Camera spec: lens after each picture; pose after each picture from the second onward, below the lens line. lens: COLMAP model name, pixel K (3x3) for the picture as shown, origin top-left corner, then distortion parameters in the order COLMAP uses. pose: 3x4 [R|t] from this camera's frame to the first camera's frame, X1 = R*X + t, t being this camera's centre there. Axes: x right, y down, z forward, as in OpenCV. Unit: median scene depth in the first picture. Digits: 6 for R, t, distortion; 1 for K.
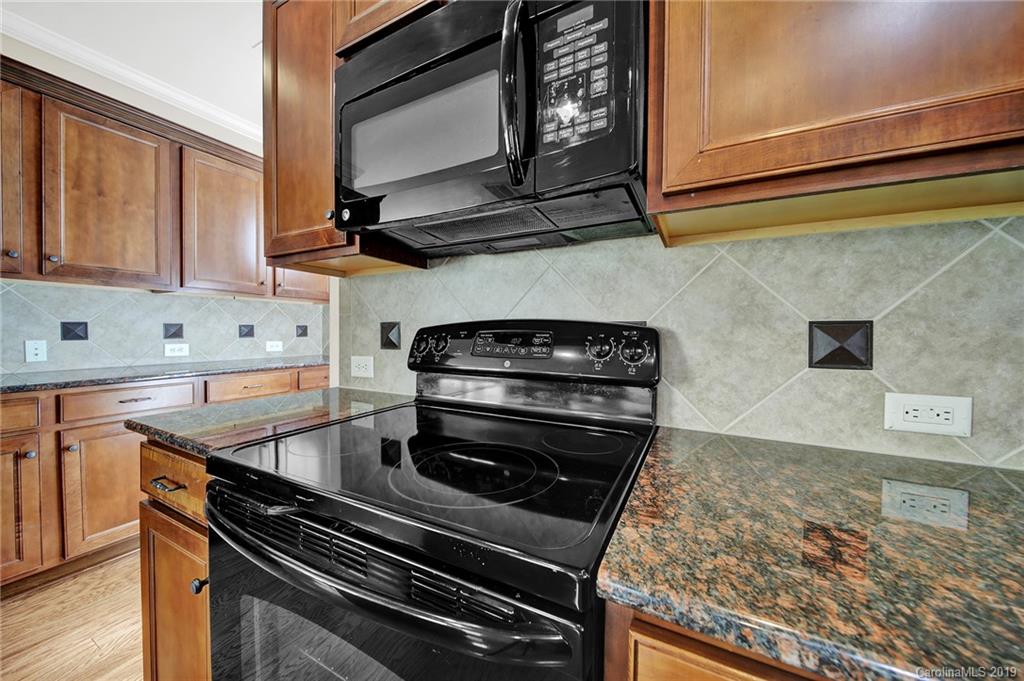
lens RADIAL K [[364.3, 0, 512.4], [0, 364.3, 335.9], [0, 0, 1]] dist [-0.001936, -0.000346]
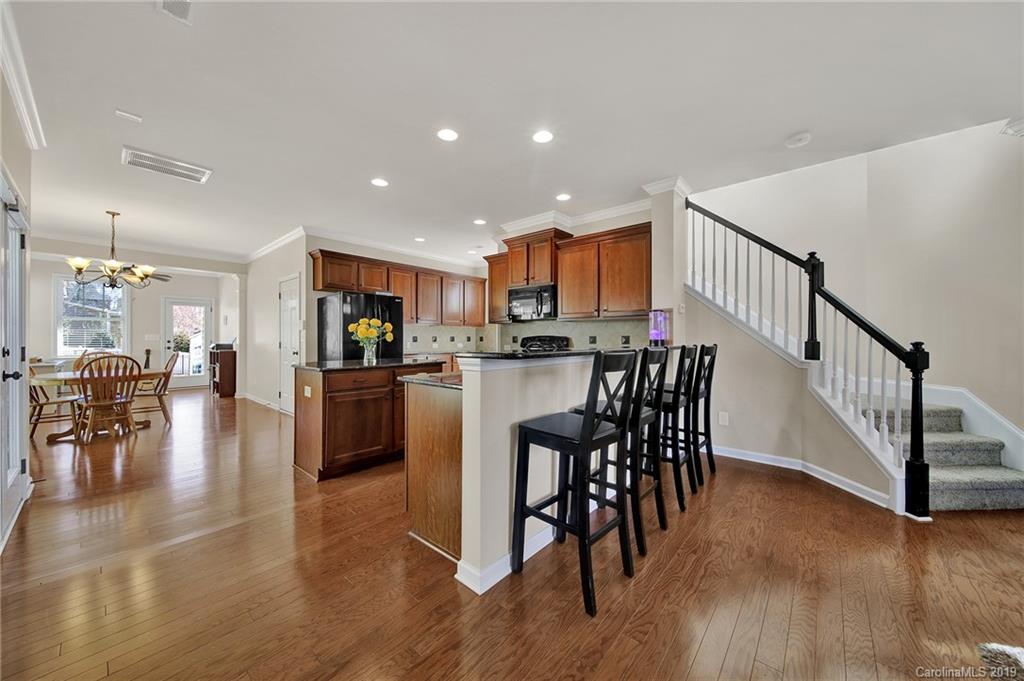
lens RADIAL K [[364.3, 0, 512.4], [0, 364.3, 335.9], [0, 0, 1]] dist [-0.001936, -0.000346]
pose [[0.973491, -0.007248, -0.228612, 0.500254], [0.002135, 0.999742, -0.022604, 0.044928], [0.228717, 0.021517, 0.973255, -2.685002]]
